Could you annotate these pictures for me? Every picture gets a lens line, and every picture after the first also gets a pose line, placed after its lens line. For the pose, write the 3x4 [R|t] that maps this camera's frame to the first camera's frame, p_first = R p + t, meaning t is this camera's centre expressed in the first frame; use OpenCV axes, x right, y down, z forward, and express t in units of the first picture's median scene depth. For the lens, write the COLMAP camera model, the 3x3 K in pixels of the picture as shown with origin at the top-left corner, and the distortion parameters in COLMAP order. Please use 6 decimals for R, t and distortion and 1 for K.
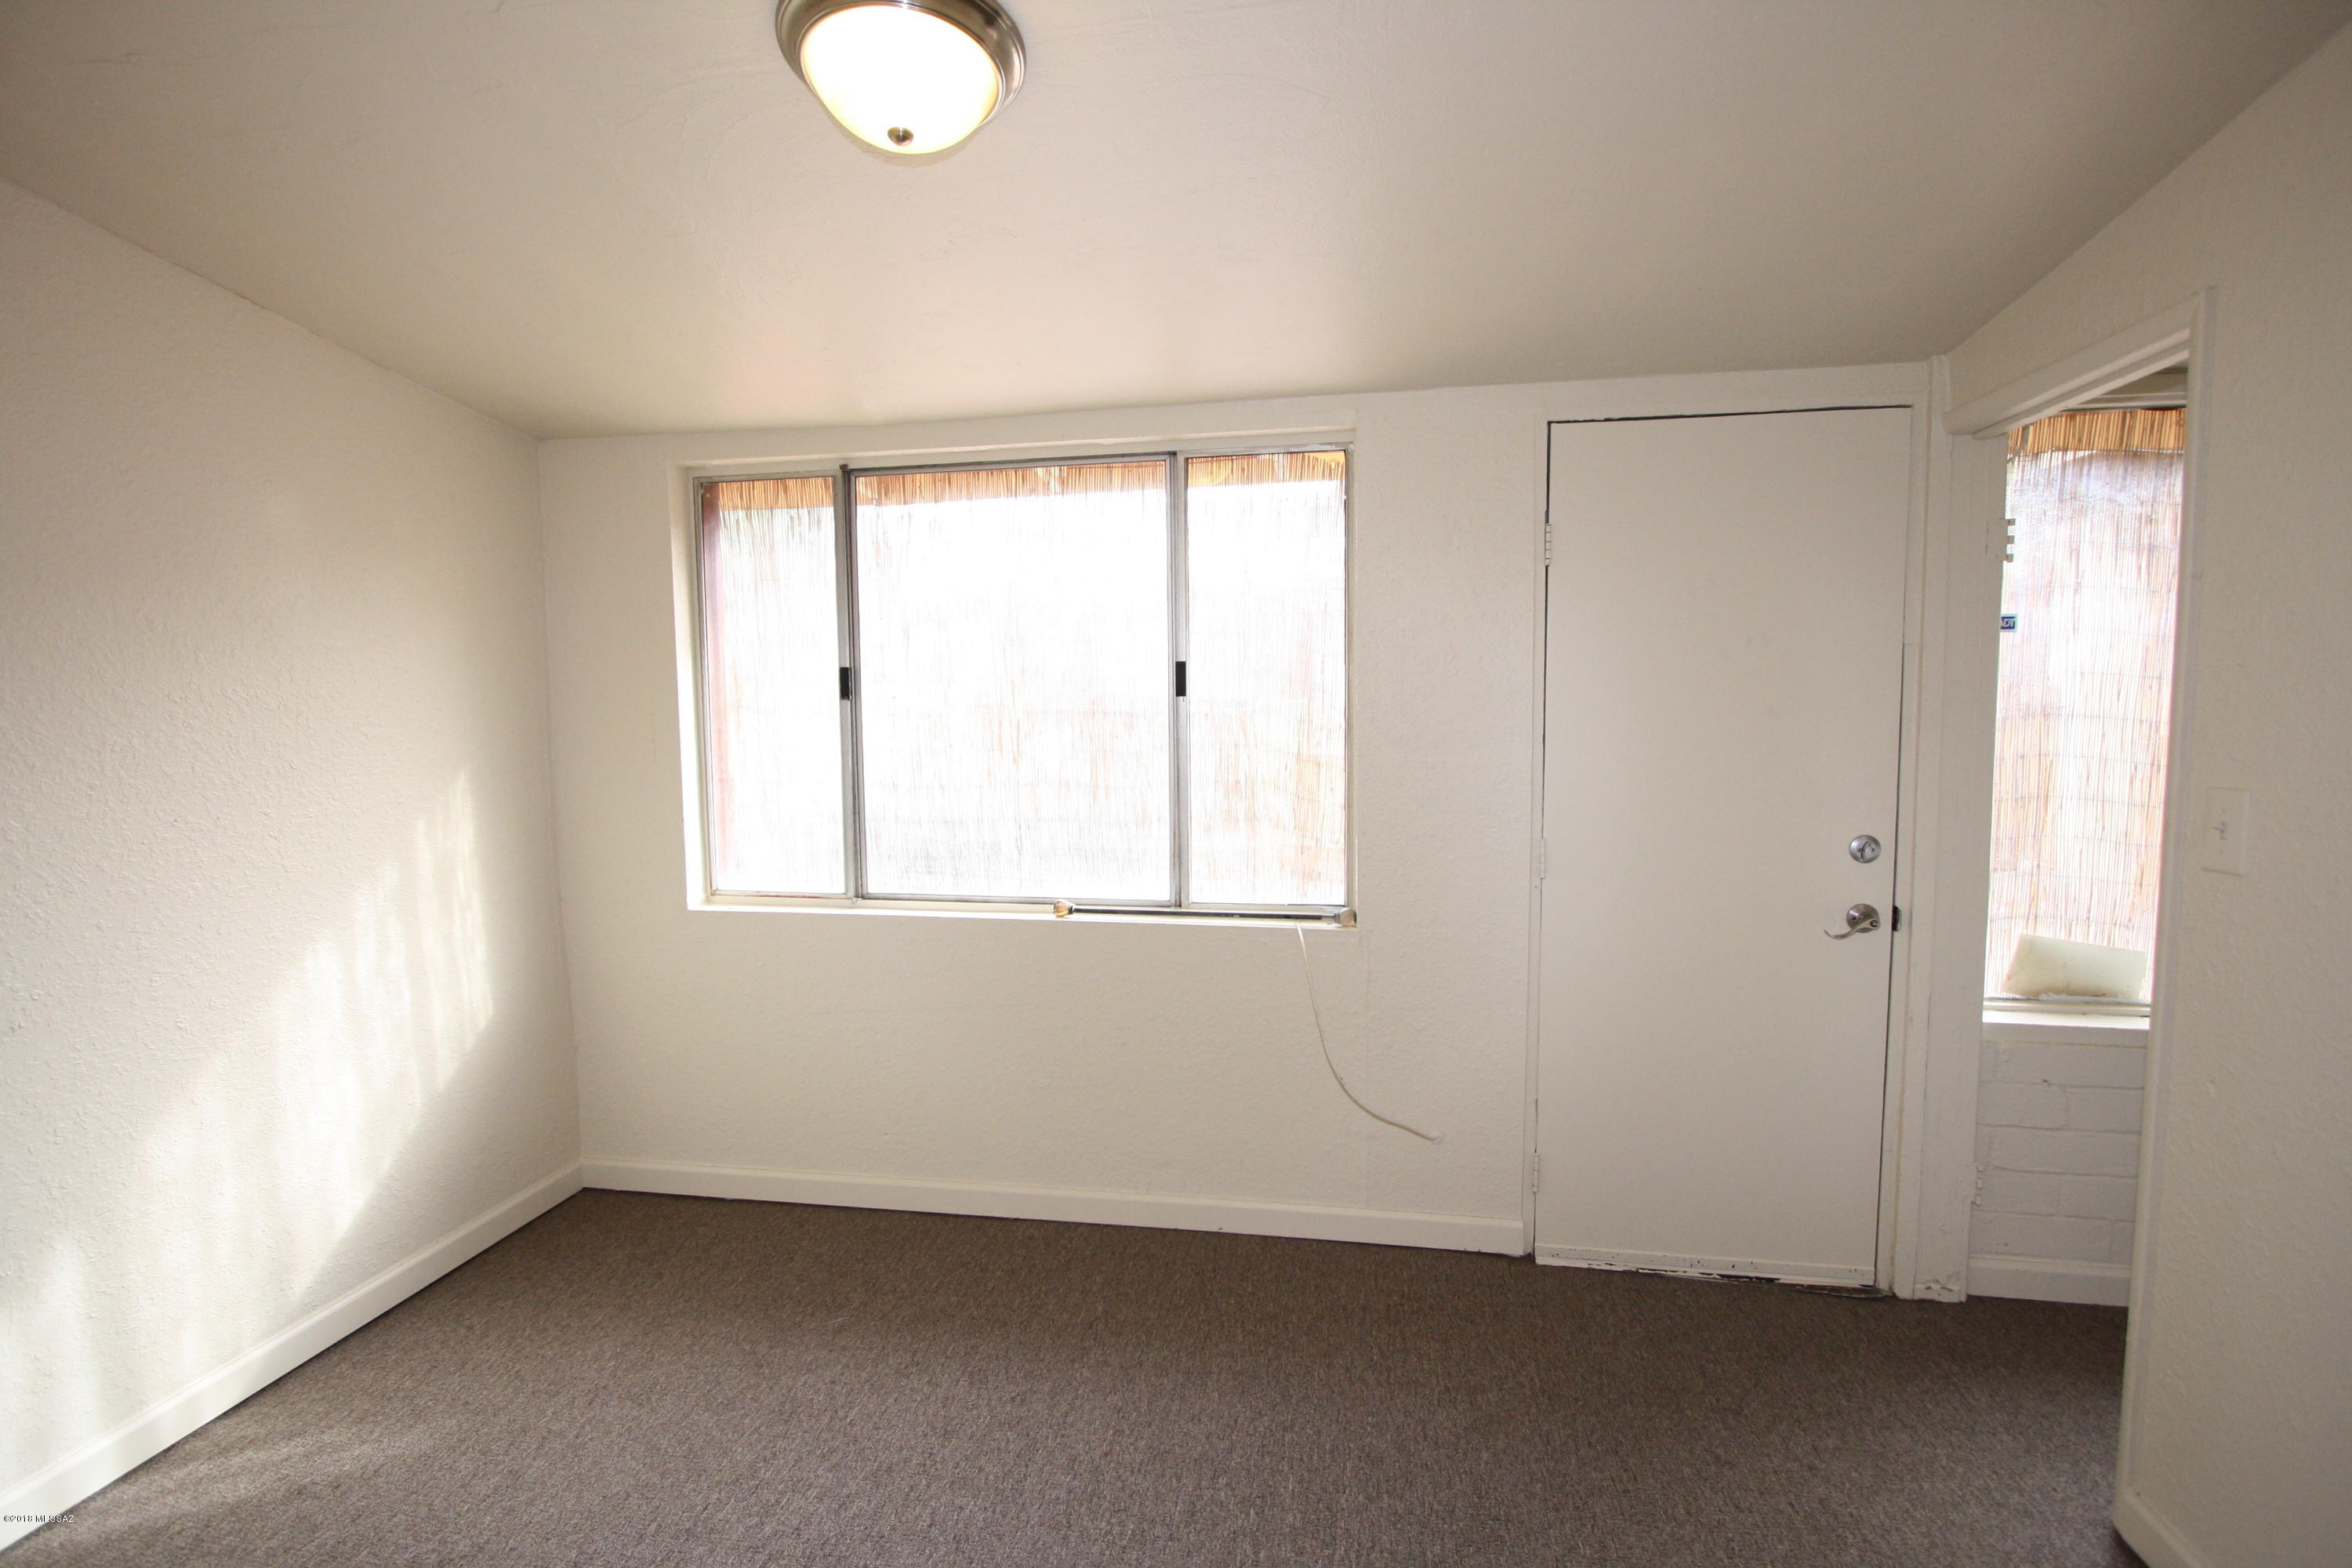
lens RADIAL K [[1108.2, 0, 1157.2], [0, 1108.2, 784.5], [0, 0, 1]] dist [-0.023134, 0.007464]
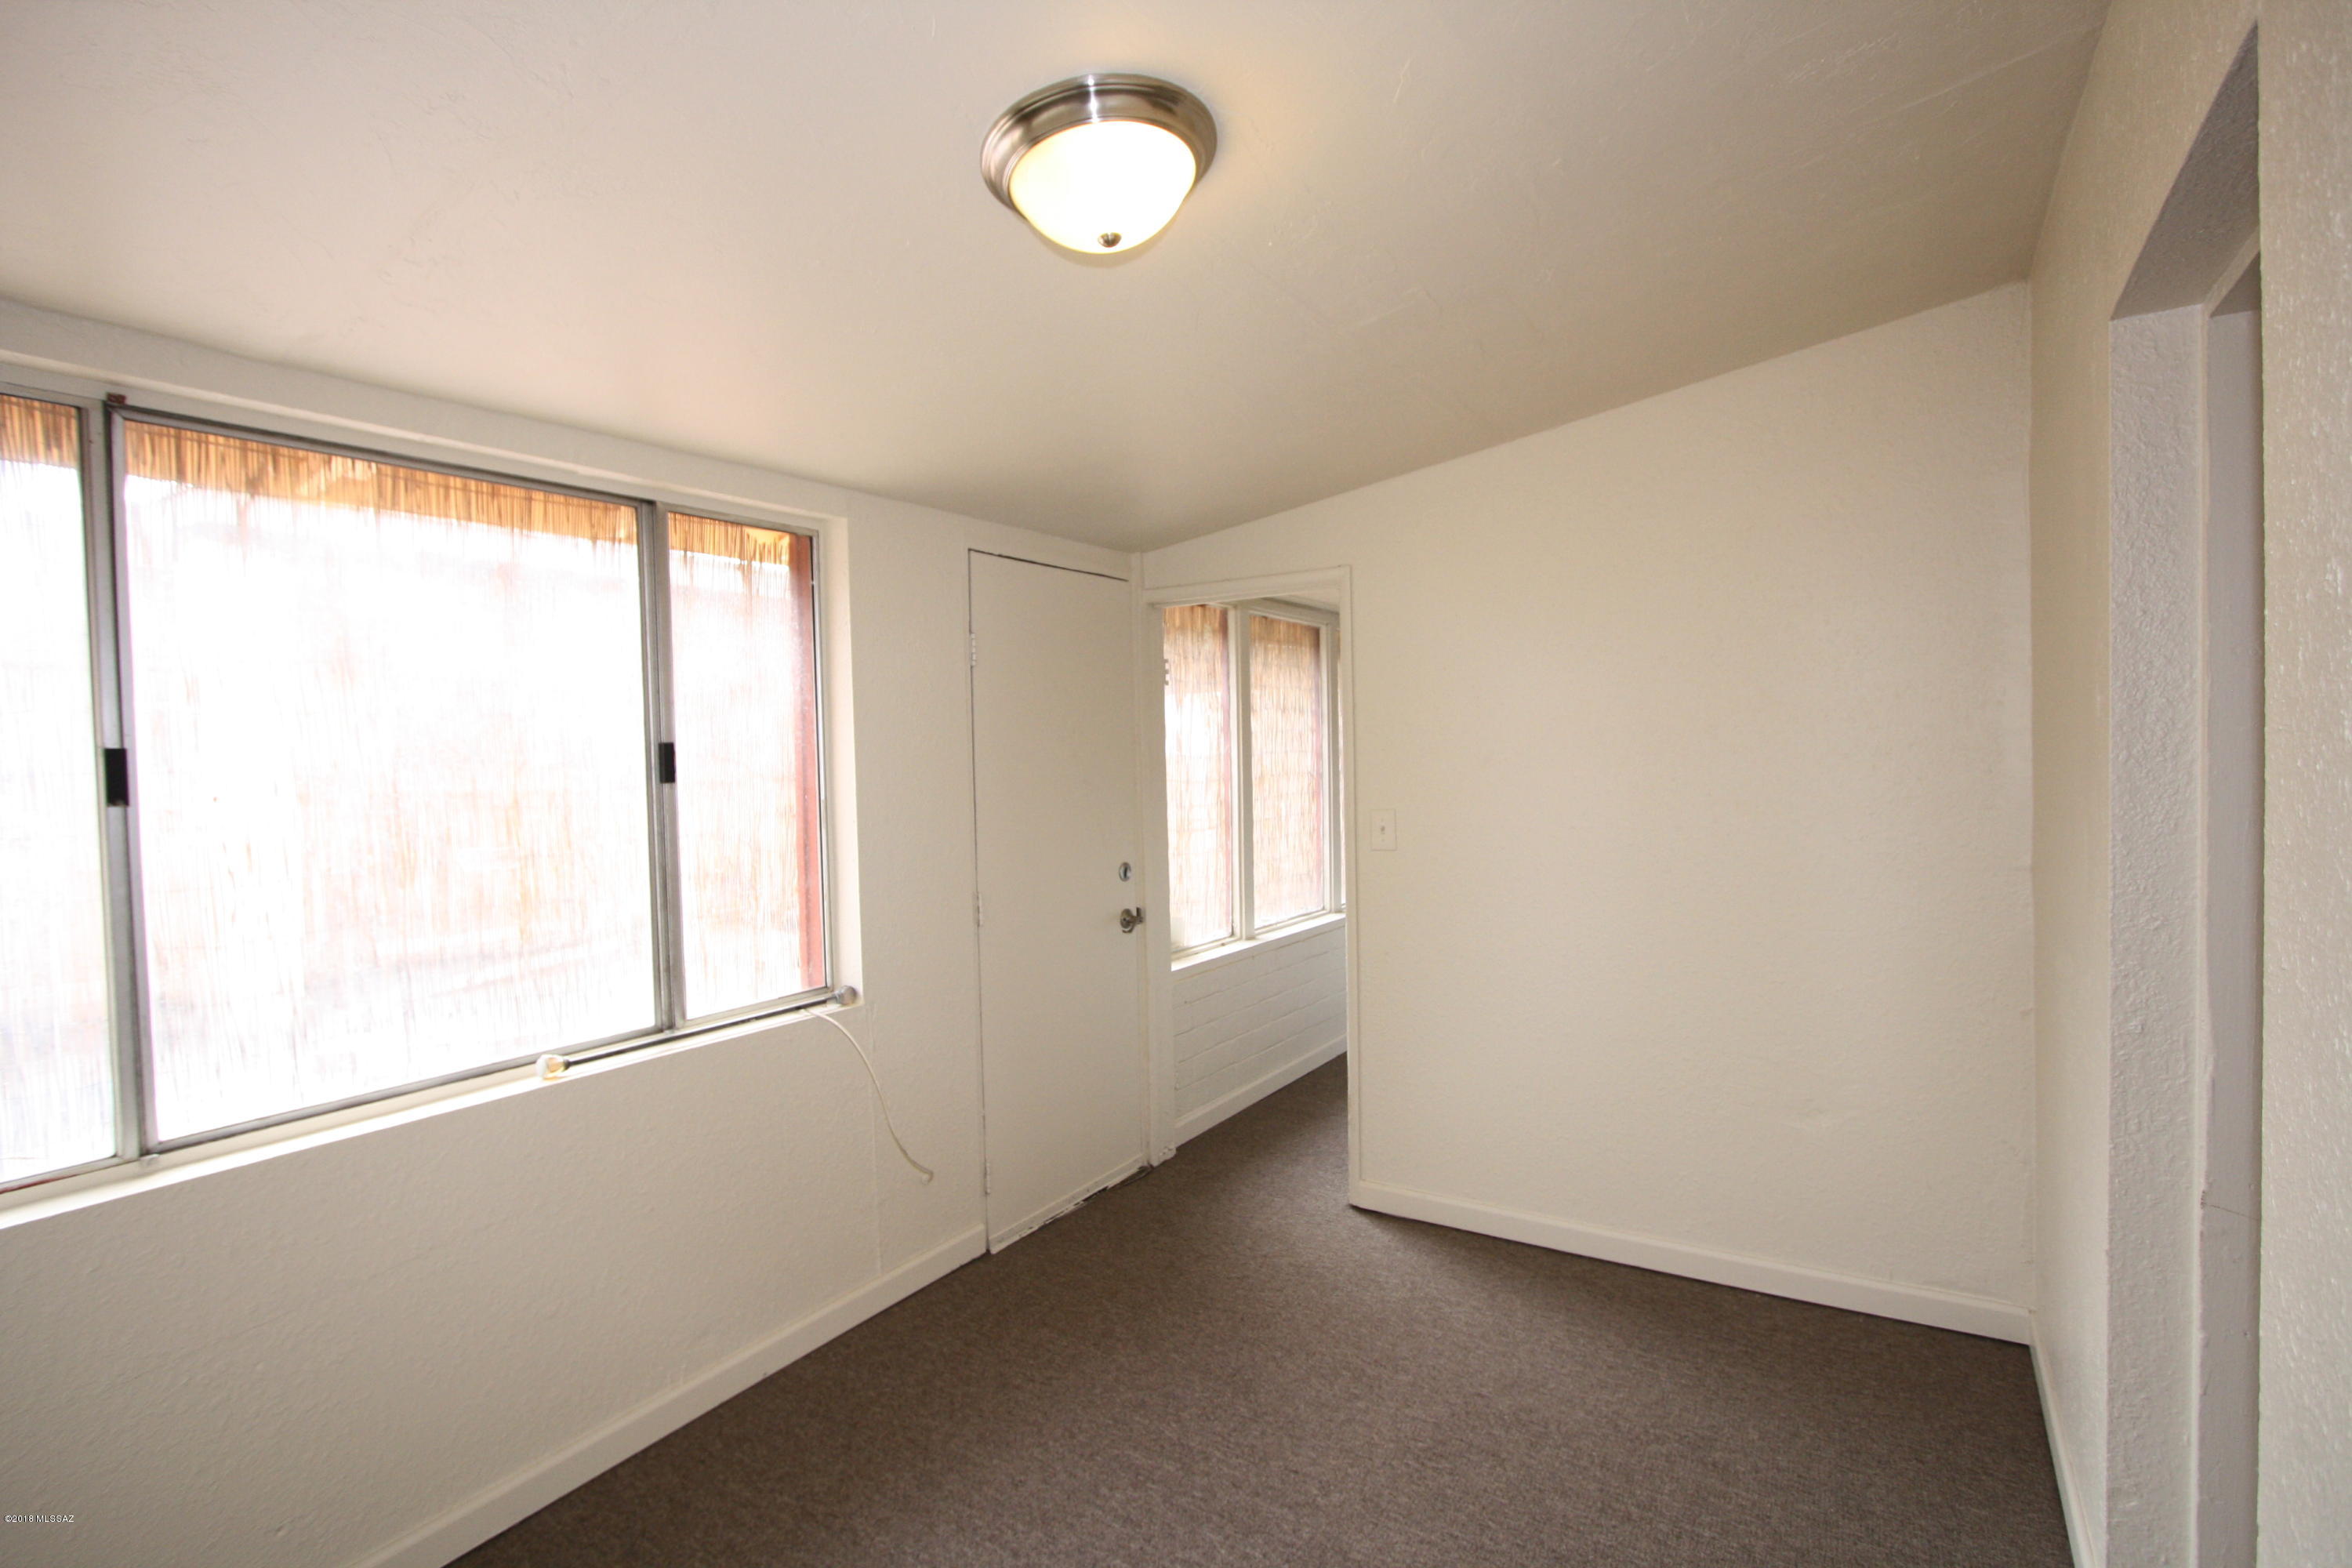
lens RADIAL K [[1108.2, 0, 1157.2], [0, 1108.2, 784.5], [0, 0, 1]] dist [-0.023134, 0.007464]
pose [[0.383544, -0.026588, 0.923140, -0.660337], [0.095122, 0.995407, -0.010851, -0.033945], [-0.918611, 0.091972, 0.384311, 0.340862]]
